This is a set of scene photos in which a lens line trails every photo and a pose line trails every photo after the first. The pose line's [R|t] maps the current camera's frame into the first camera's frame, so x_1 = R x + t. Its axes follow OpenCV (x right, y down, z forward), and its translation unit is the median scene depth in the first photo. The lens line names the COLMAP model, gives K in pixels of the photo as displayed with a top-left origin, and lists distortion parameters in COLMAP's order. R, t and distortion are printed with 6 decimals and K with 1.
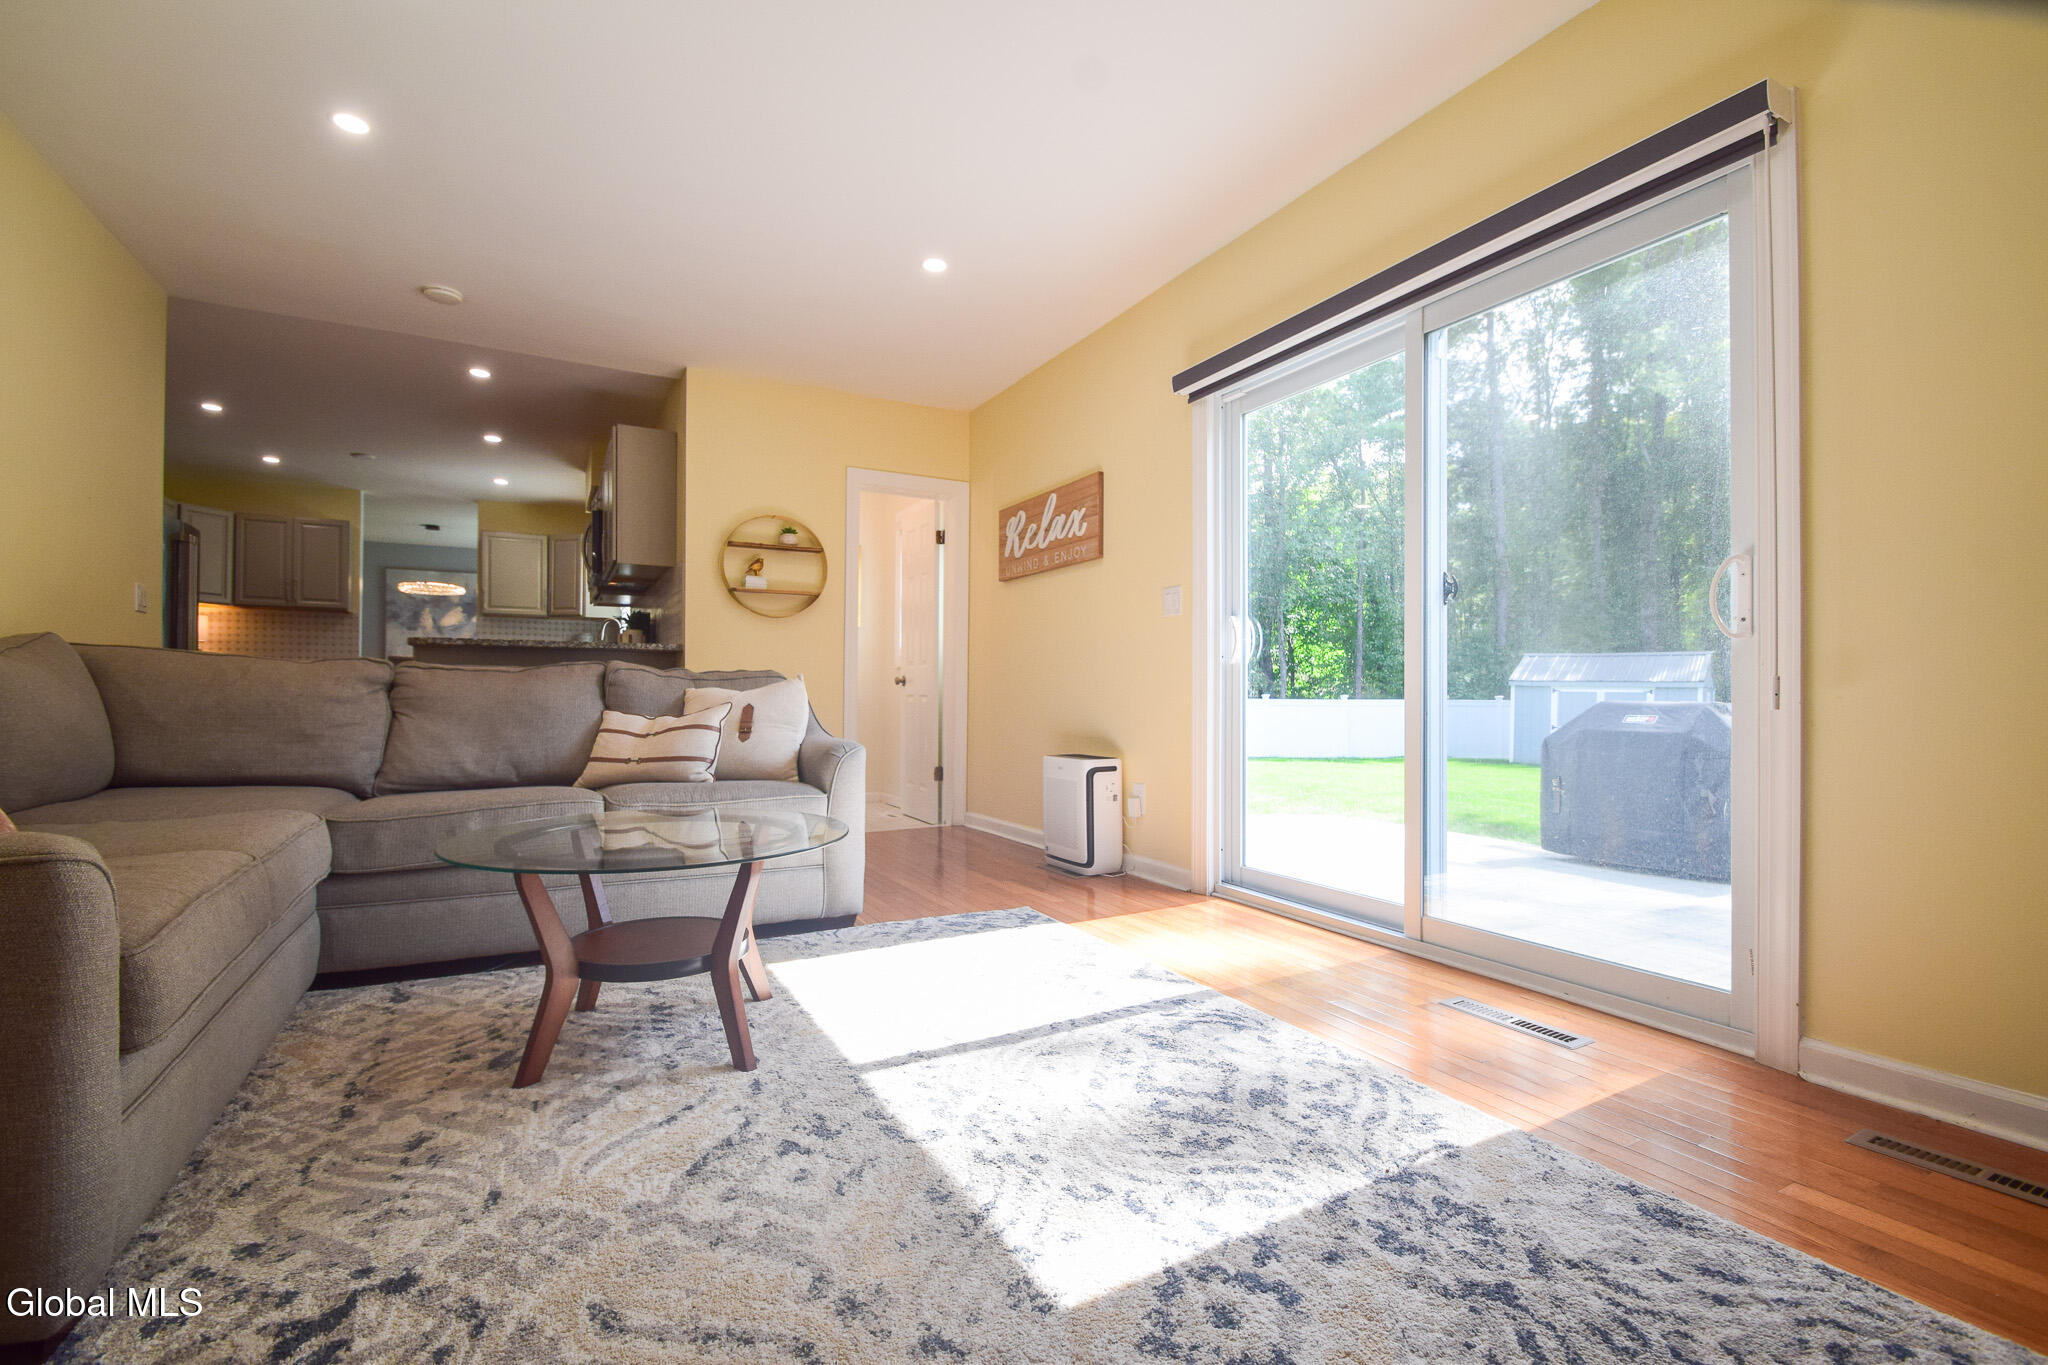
lens RADIAL K [[892.1, 0, 1022.8], [0, 892.1, 688.2], [0, 0, 1]] dist [-0.001120, -0.009284]
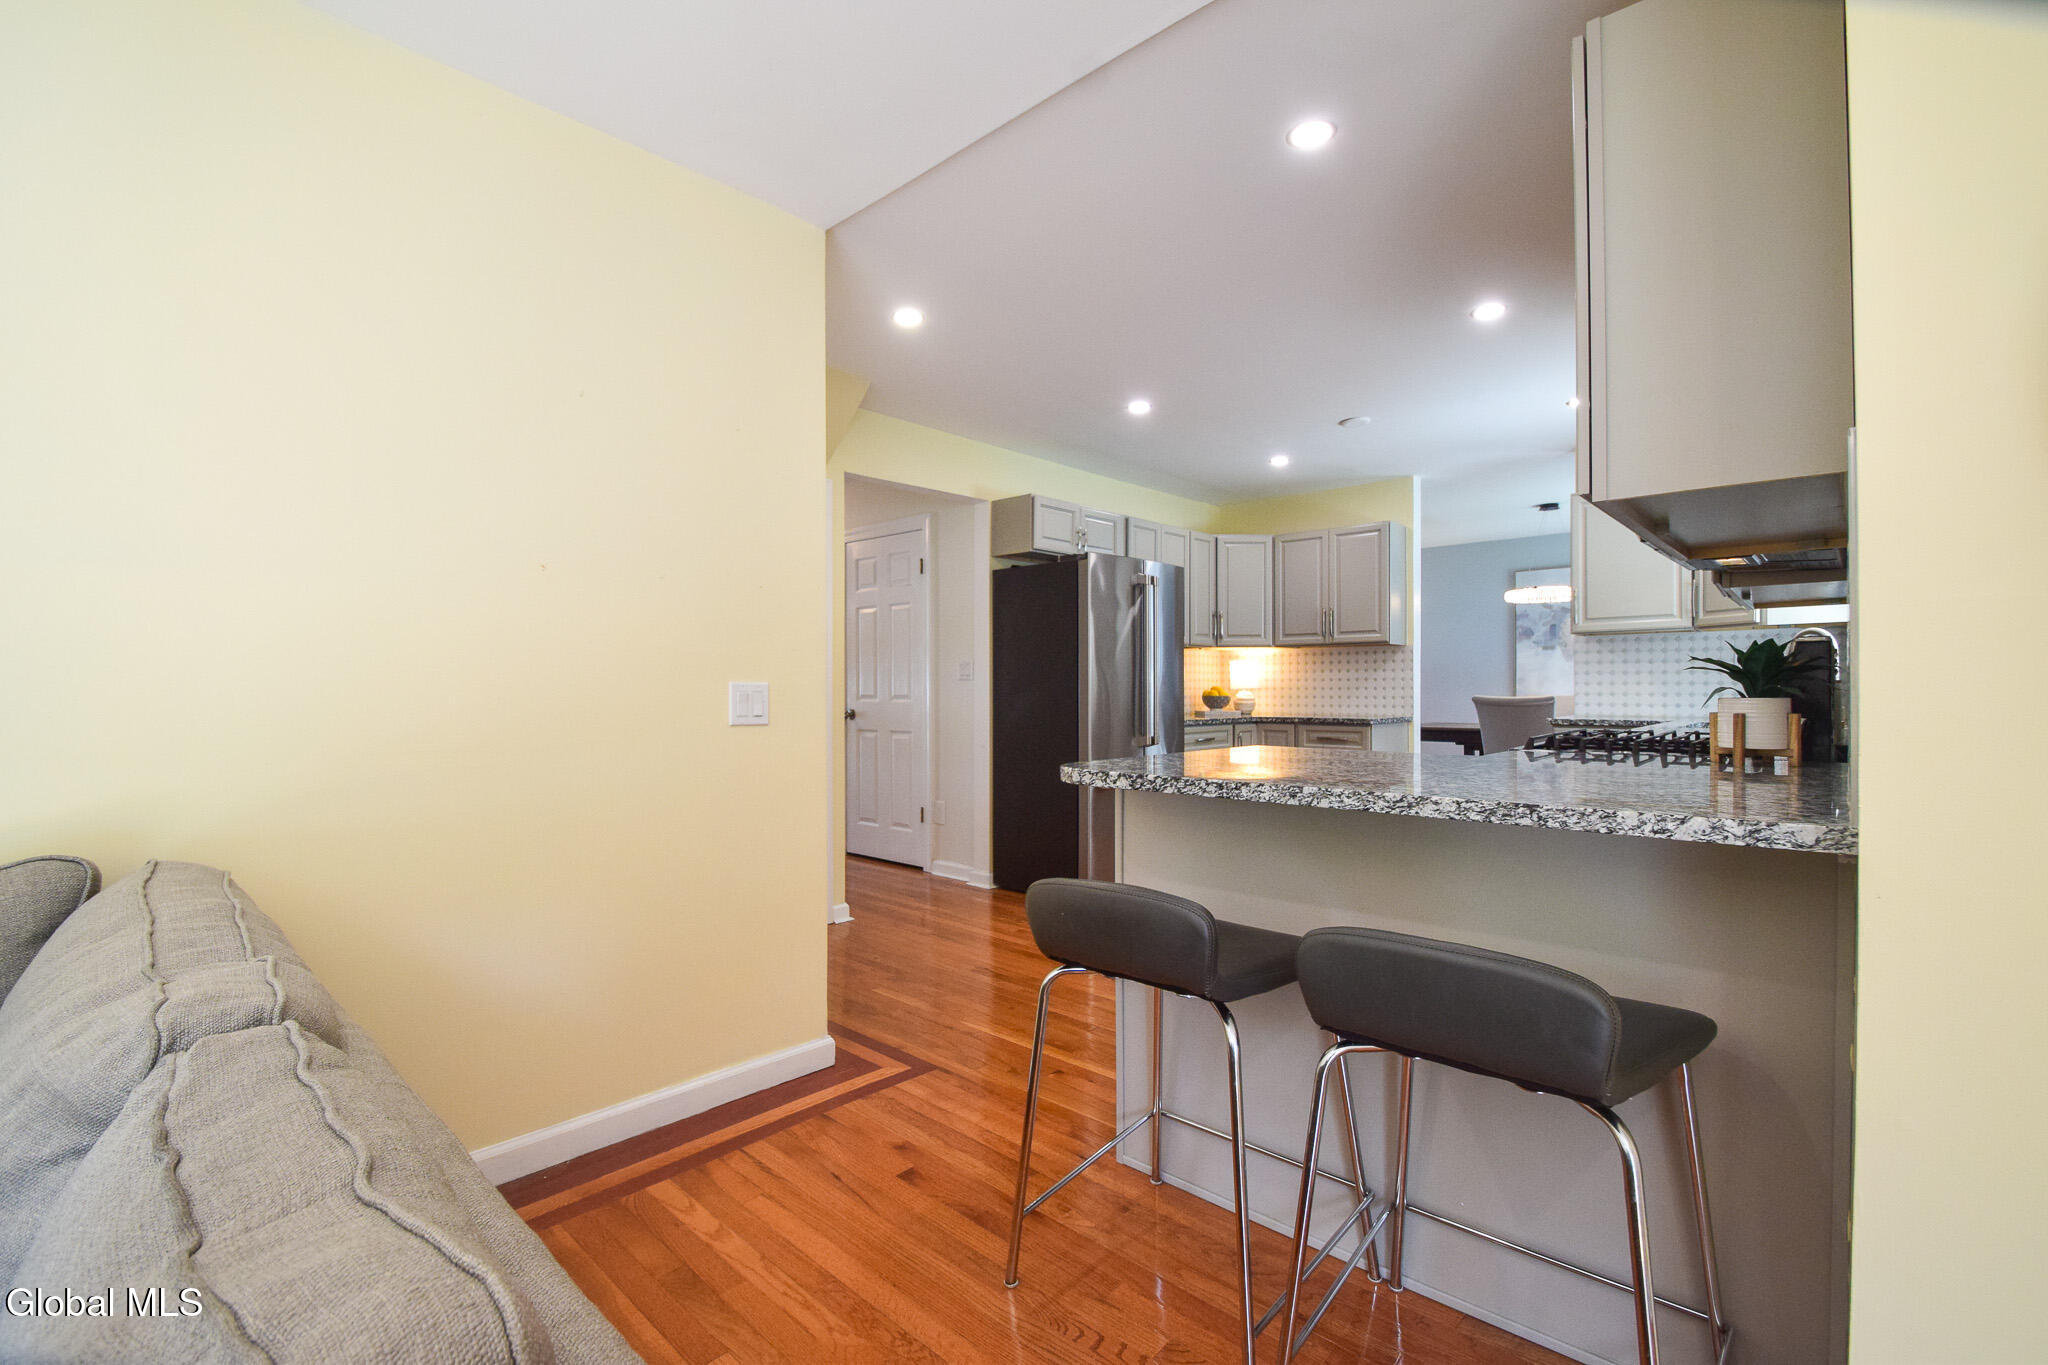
lens RADIAL K [[896.0, 0, 1018.5], [0, 896.0, 688.8], [0, 0, 1]] dist [0.015608, 0.000222]
pose [[0.318239, -0.004060, -0.948002, -0.388075], [0.013860, 0.999904, 0.000371, -0.136032], [0.947909, -0.013257, 0.318265, 1.181726]]
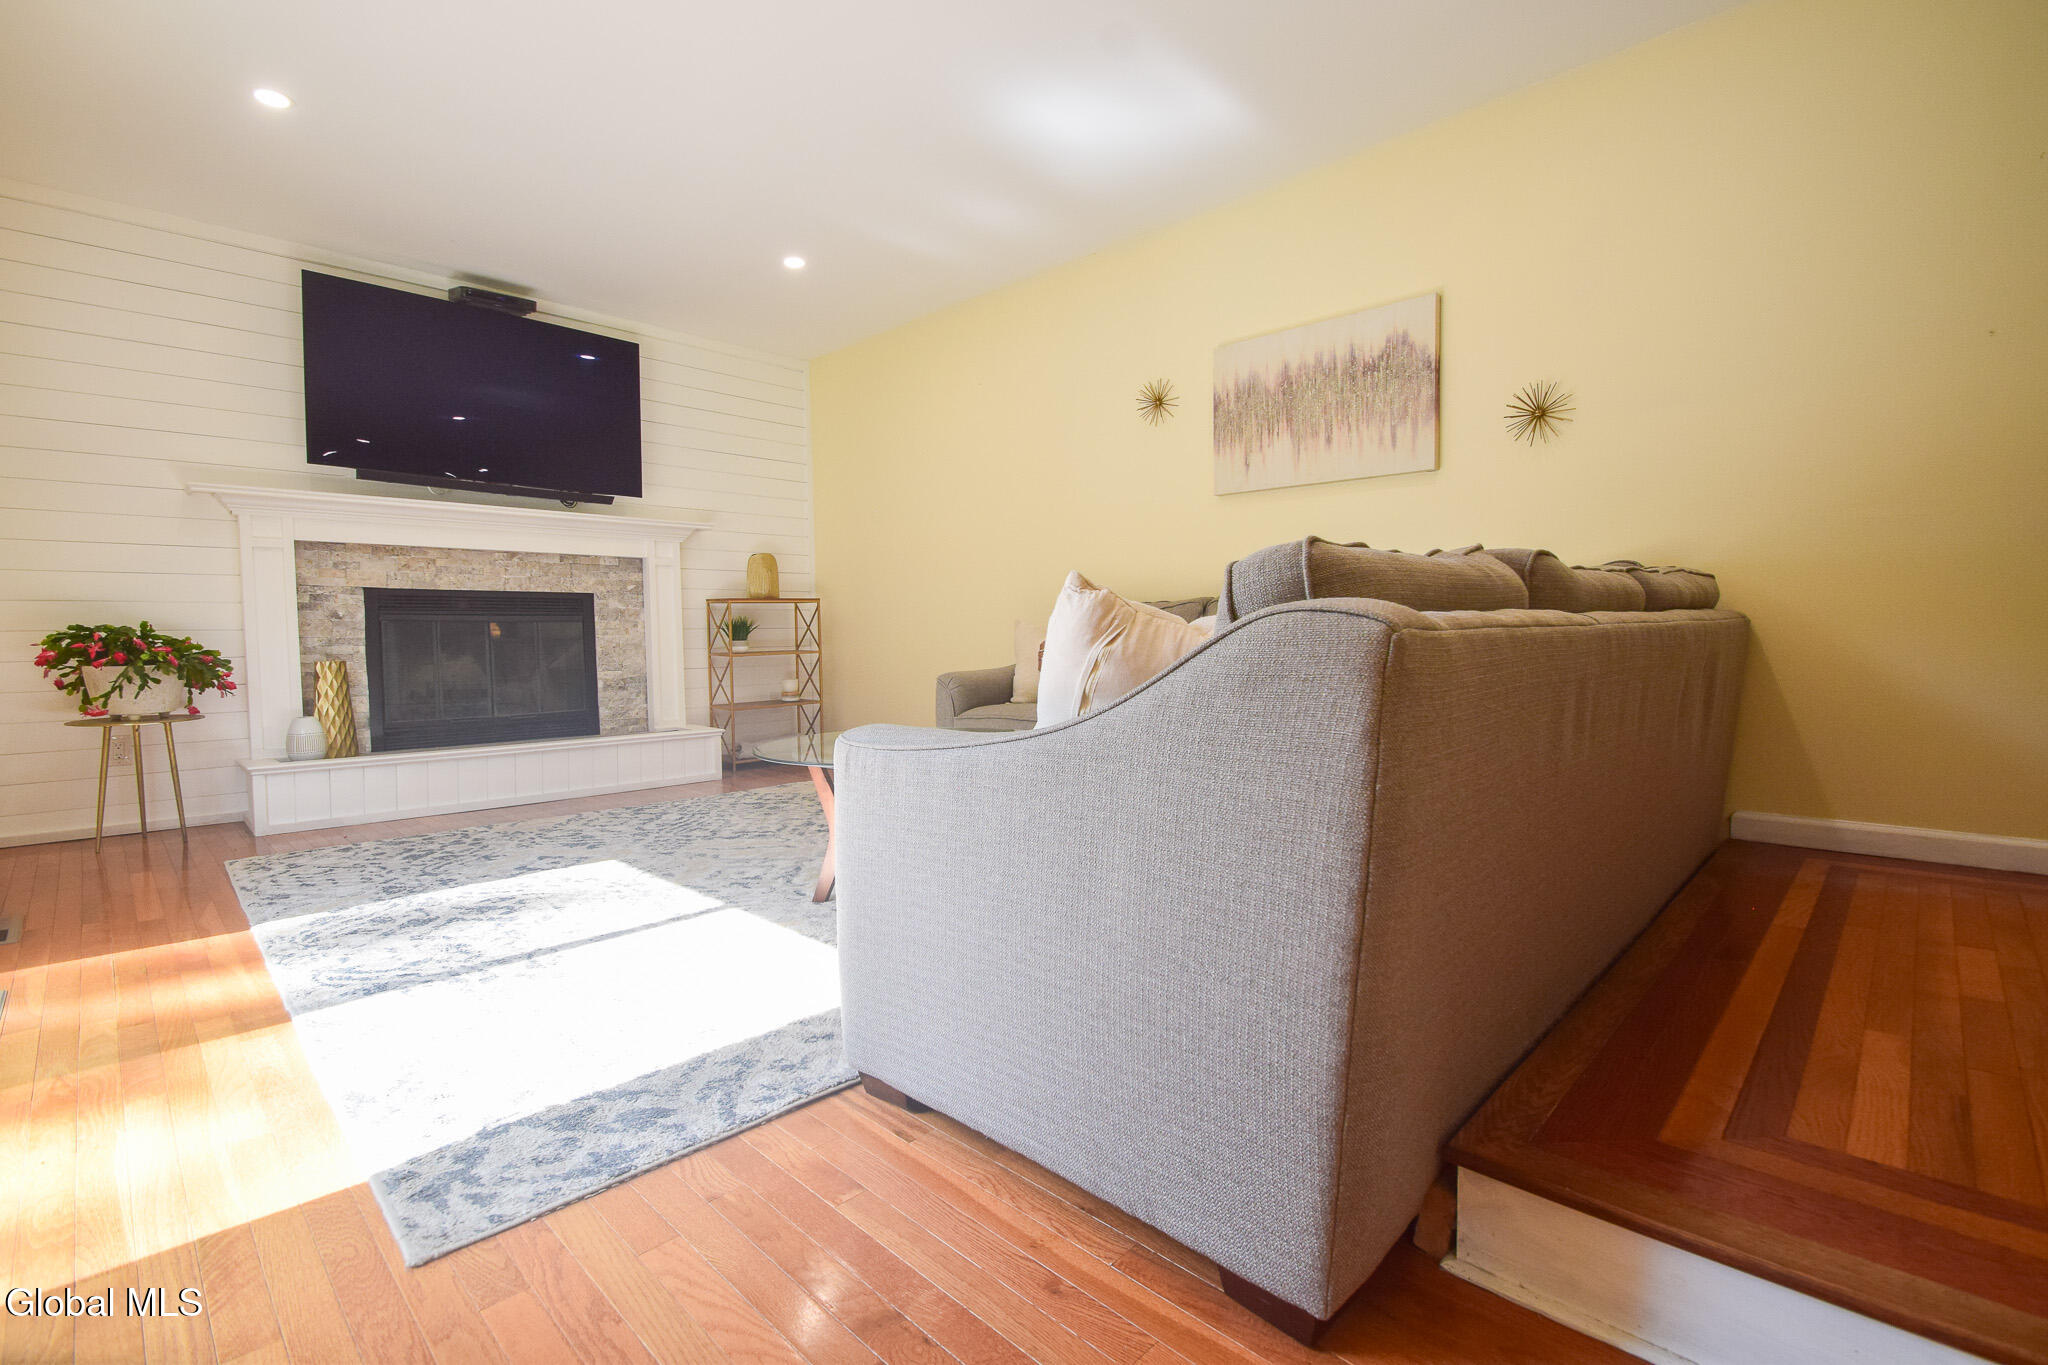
lens RADIAL K [[917.0, 0, 1036.0], [0, 917.0, 686.1], [0, 0, 1]] dist [0.027547, -0.028999]
pose [[-0.955053, 0.024083, -0.295456, -0.136713], [0.009826, 0.998719, 0.049644, 0.014695], [0.296273, 0.044509, -0.954066, 1.548727]]
